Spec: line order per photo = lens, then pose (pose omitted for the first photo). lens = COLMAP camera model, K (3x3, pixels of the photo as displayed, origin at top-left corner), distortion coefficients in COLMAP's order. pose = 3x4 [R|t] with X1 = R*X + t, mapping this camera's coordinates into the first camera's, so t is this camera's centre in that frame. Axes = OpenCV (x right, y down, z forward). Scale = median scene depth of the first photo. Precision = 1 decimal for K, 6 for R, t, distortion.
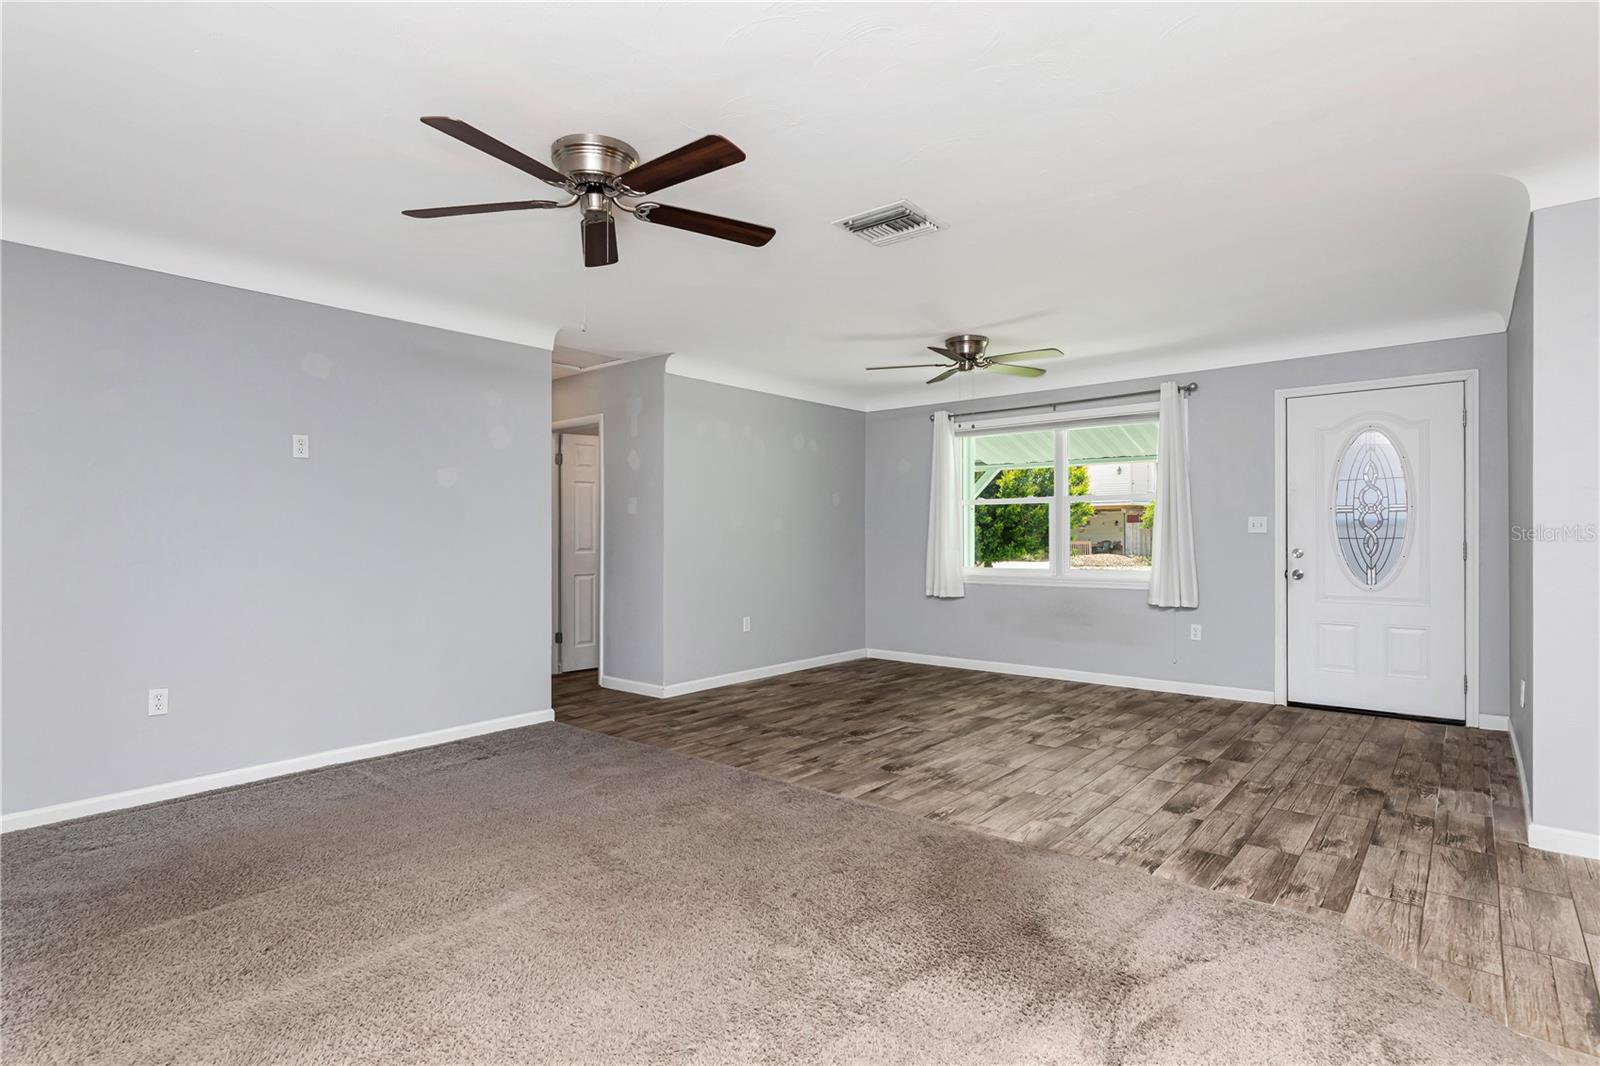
lens RADIAL K [[811.1, 0, 793.1], [0, 811.1, 513.0], [0, 0, 1]] dist [-0.001482, 0.001459]
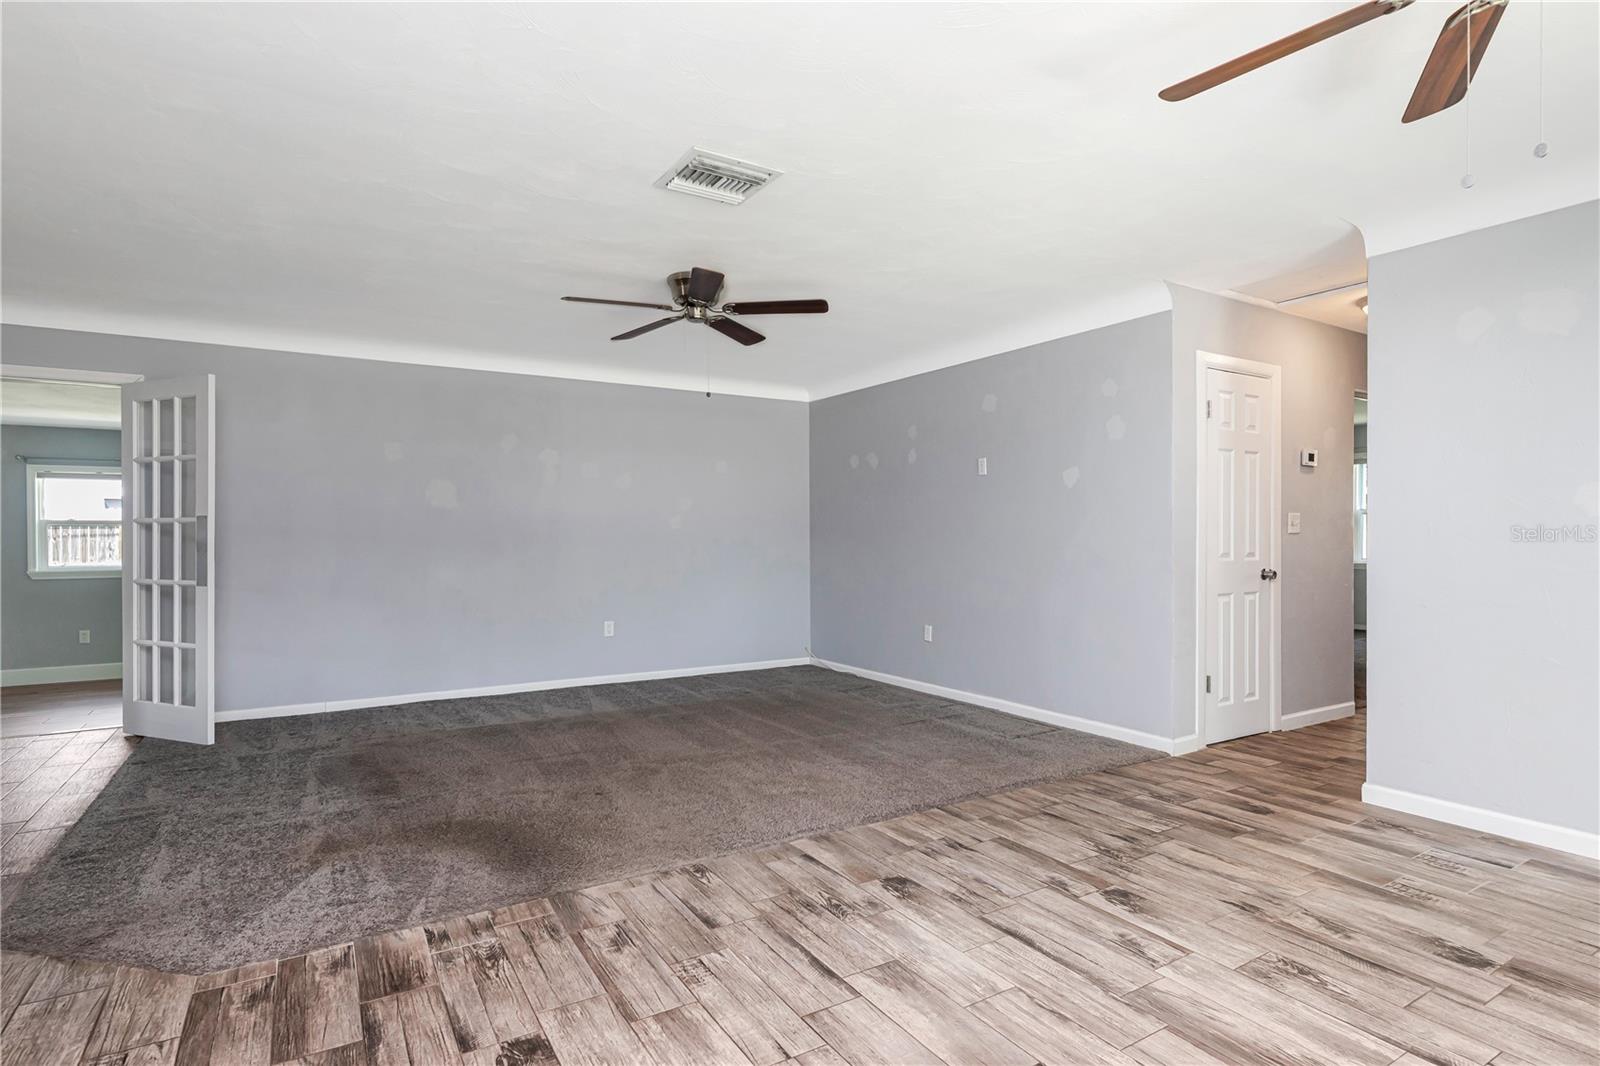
lens RADIAL K [[811.1, 0, 800.9], [0, 811.1, 539.6], [0, 0, 1]] dist [-0.001482, 0.001459]
pose [[-0.314384, 0.009461, -0.949249, 0.861469], [0.031158, 0.999514, -0.000358, 0.032849], [0.948784, -0.029689, -0.314526, 1.266843]]
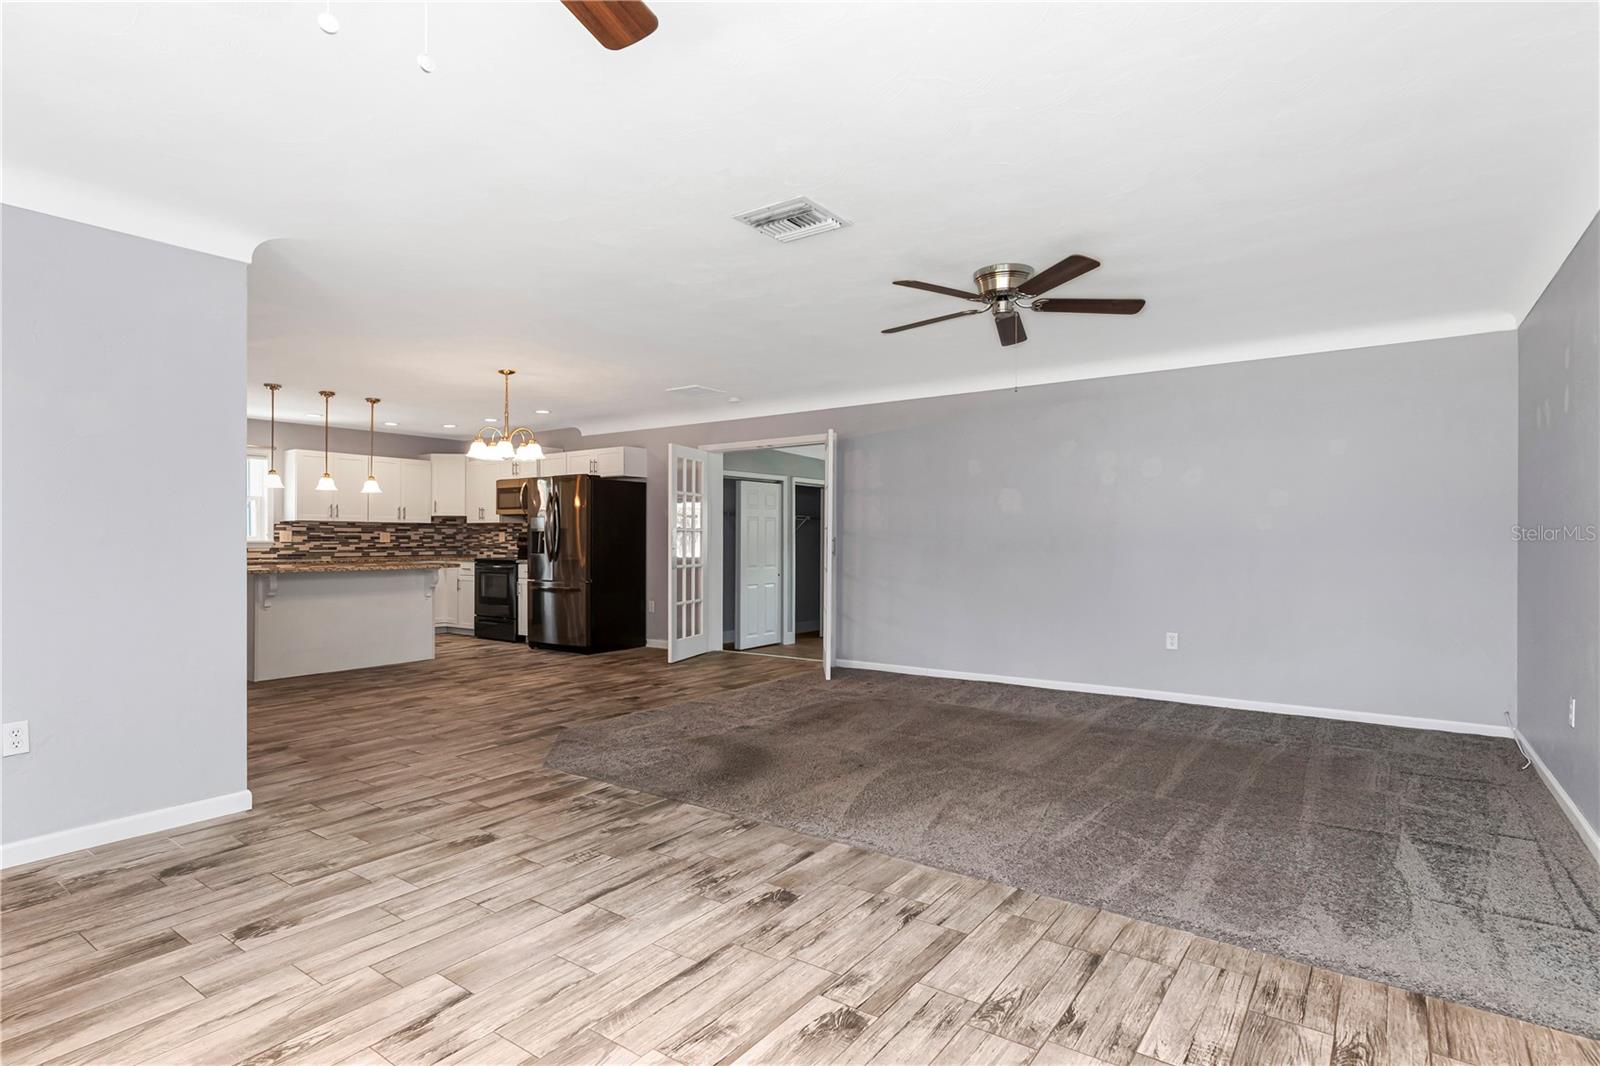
lens RADIAL K [[811.1, 0, 809.6], [0, 811.1, 528.2], [0, 0, 1]] dist [-0.001482, 0.001459]
pose [[-0.995983, 0.005035, -0.089399, 0.171683], [0.008760, 0.999108, -0.041321, 0.051158], [0.089111, -0.041938, -0.995138, 1.840527]]
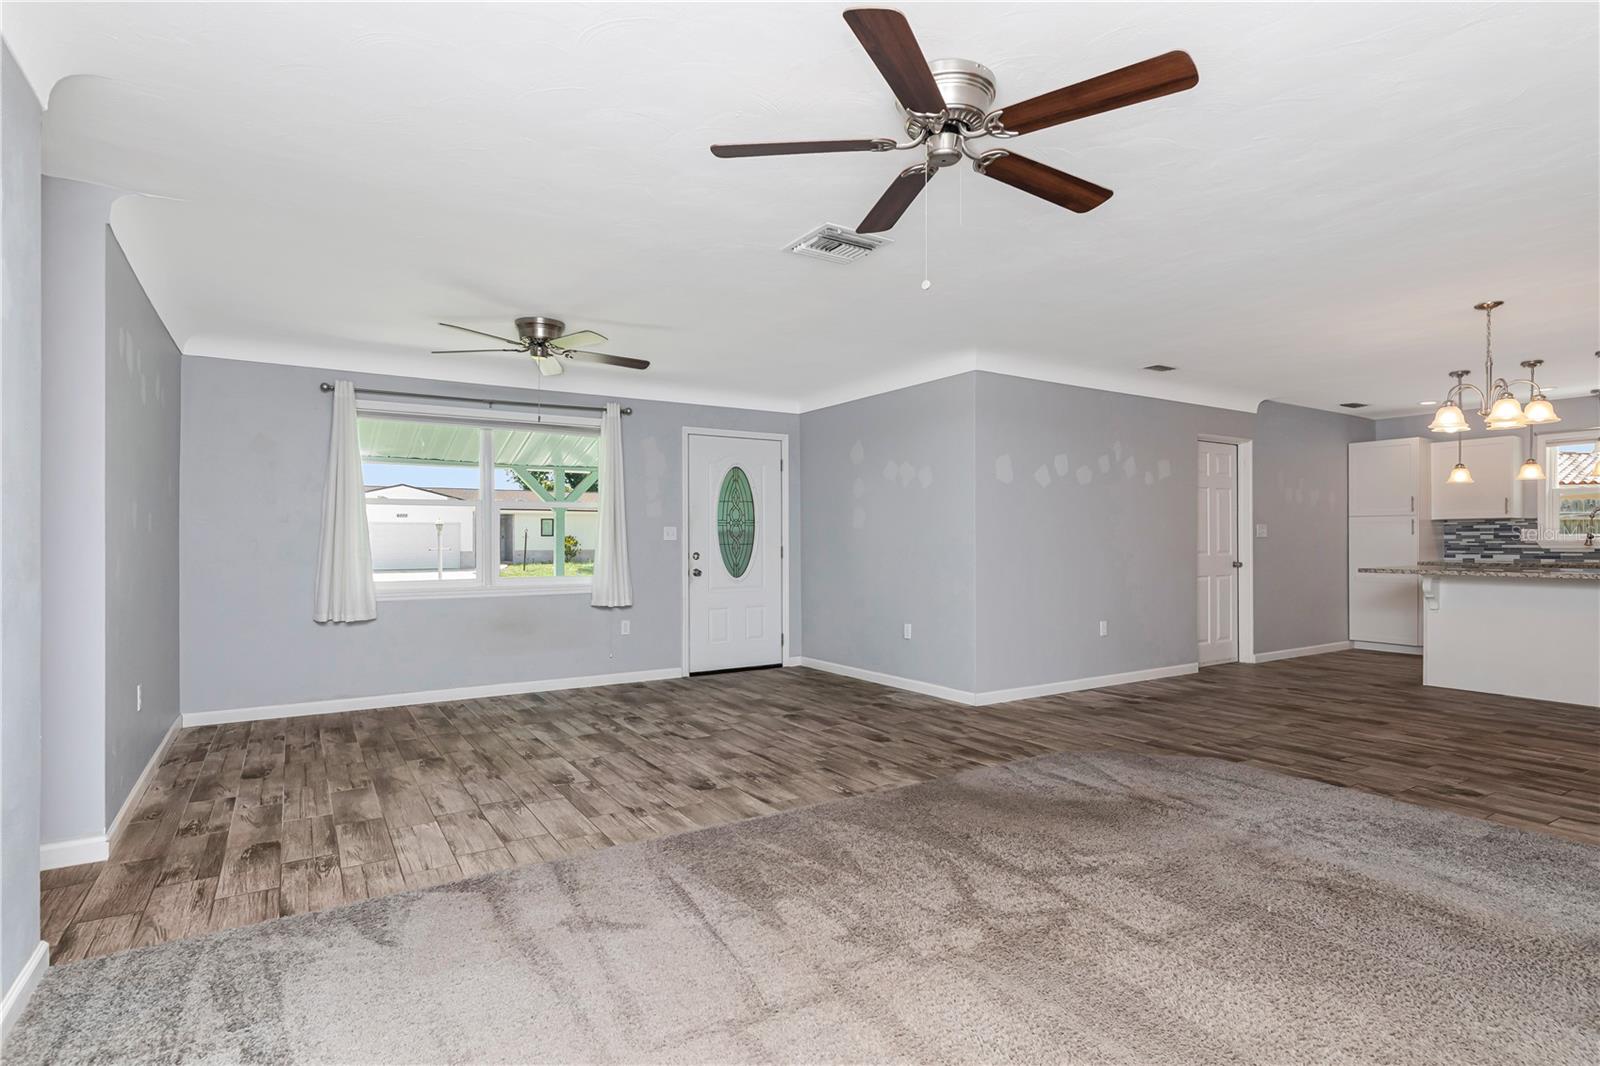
lens RADIAL K [[811.1, 0, 812.1], [0, 811.1, 543.2], [0, 0, 1]] dist [-0.001482, 0.001459]
pose [[0.285031, 0.000171, 0.958518, -0.834861], [-0.026057, 0.999632, 0.007571, 0.021019], [-0.958164, -0.027134, 0.284931, 0.683156]]
